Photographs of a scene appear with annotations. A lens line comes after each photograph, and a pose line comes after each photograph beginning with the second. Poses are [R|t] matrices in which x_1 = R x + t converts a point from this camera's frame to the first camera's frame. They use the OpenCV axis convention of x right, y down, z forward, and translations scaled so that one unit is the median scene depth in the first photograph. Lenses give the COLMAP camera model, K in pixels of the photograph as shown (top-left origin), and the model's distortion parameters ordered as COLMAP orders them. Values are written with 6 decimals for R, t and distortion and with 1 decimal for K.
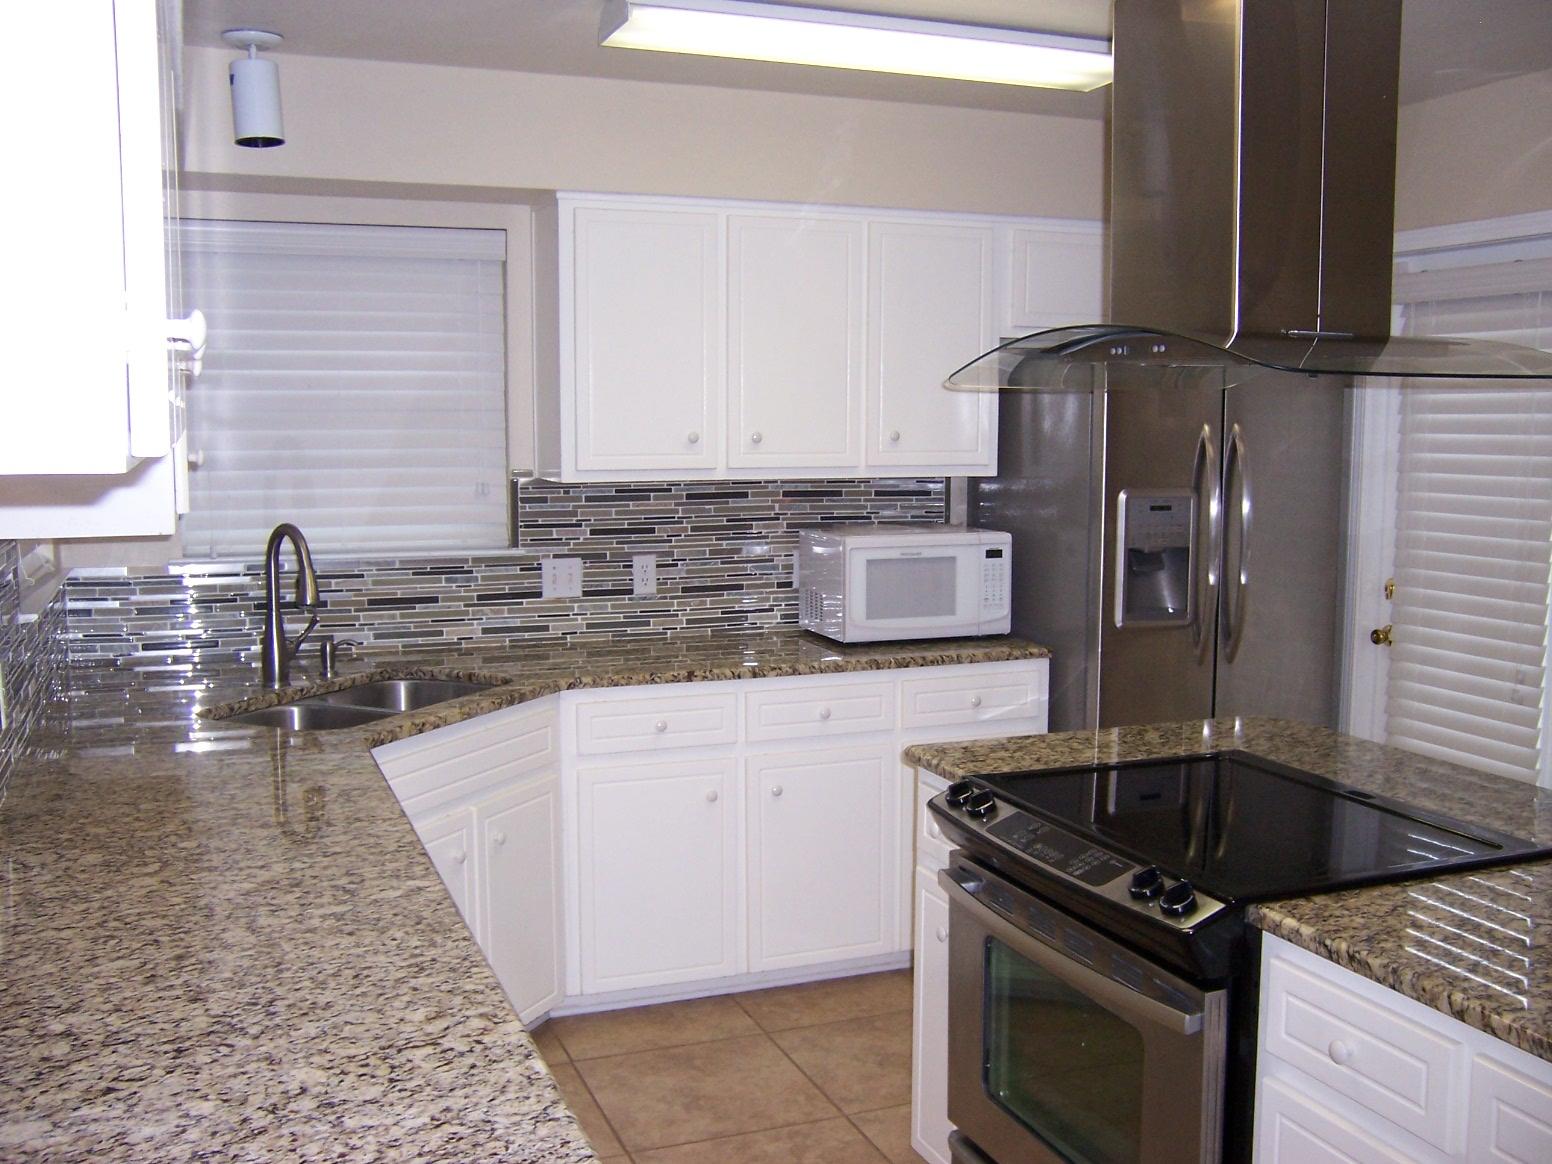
lens RADIAL K [[1558.1, 0, 776.0], [0, 1558.1, 582.0], [0, 0, 1]] dist [-0.126367, 0.243556]
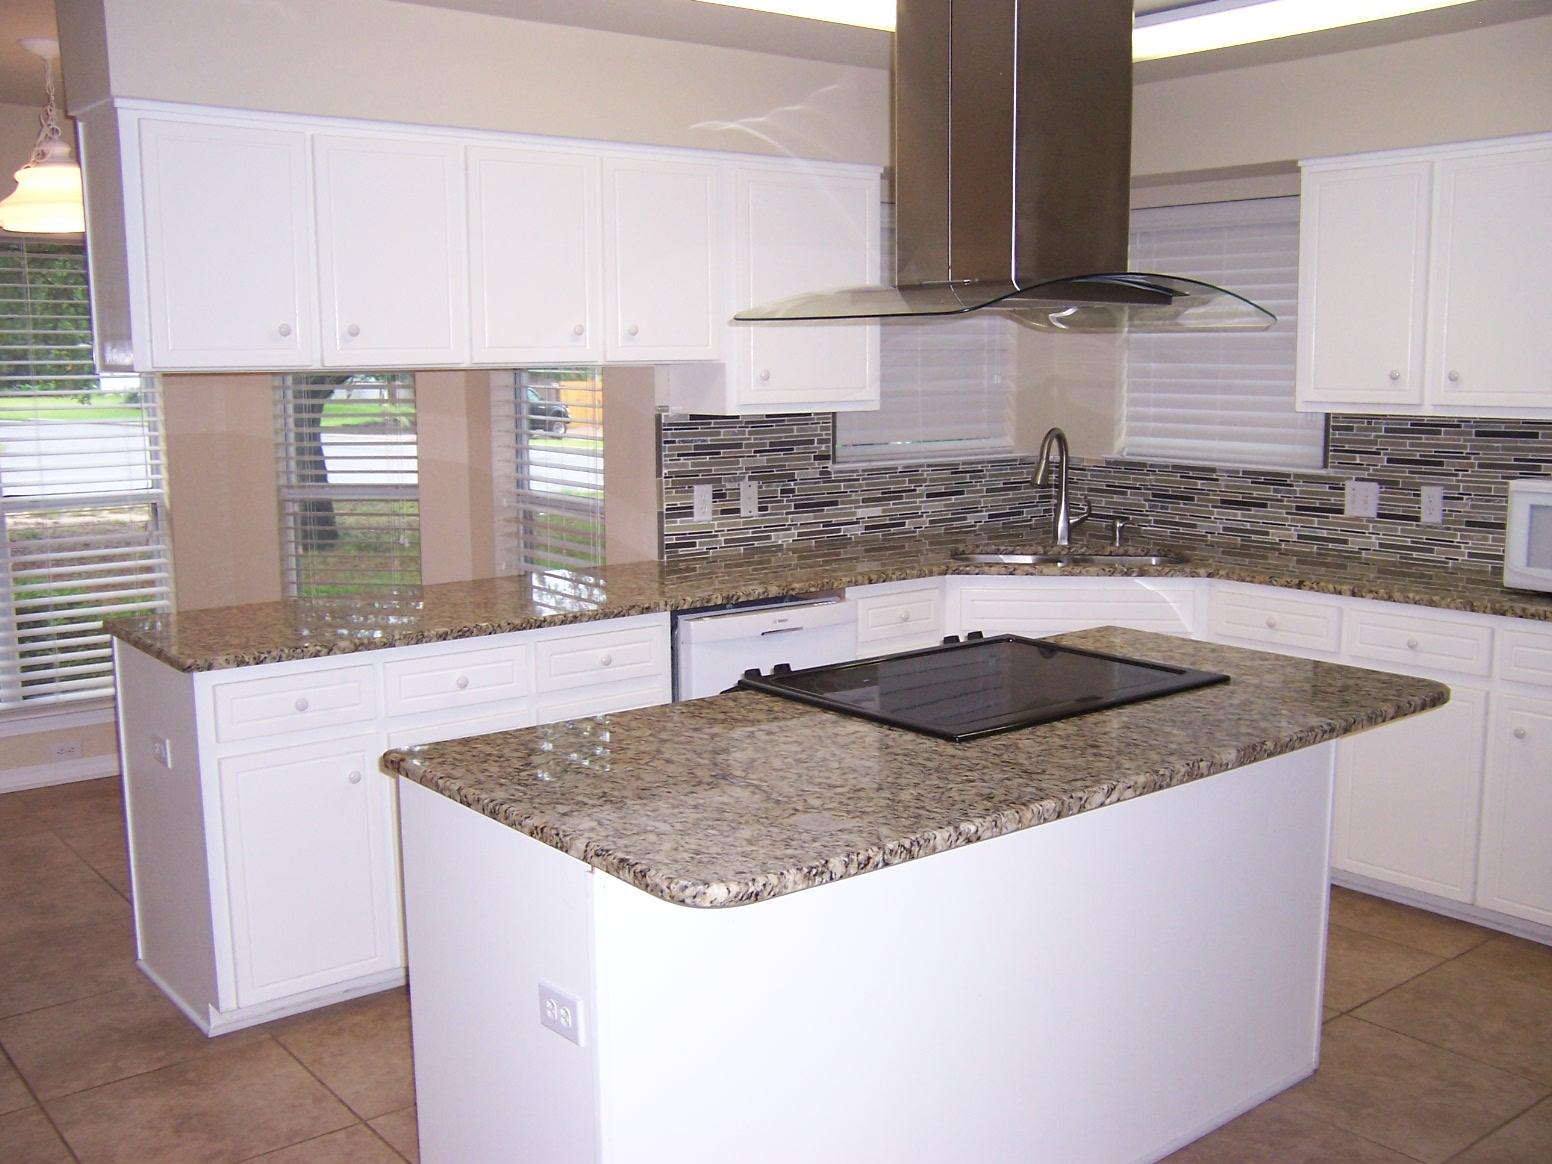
lens RADIAL K [[1558.1, 0, 776.0], [0, 1558.1, 582.0], [0, 0, 1]] dist [-0.126367, 0.243556]
pose [[0.331509, 0.140261, -0.932968, 0.772478], [-0.097293, 0.988697, 0.114069, -0.029127], [0.938422, 0.052957, 0.341408, 0.226705]]
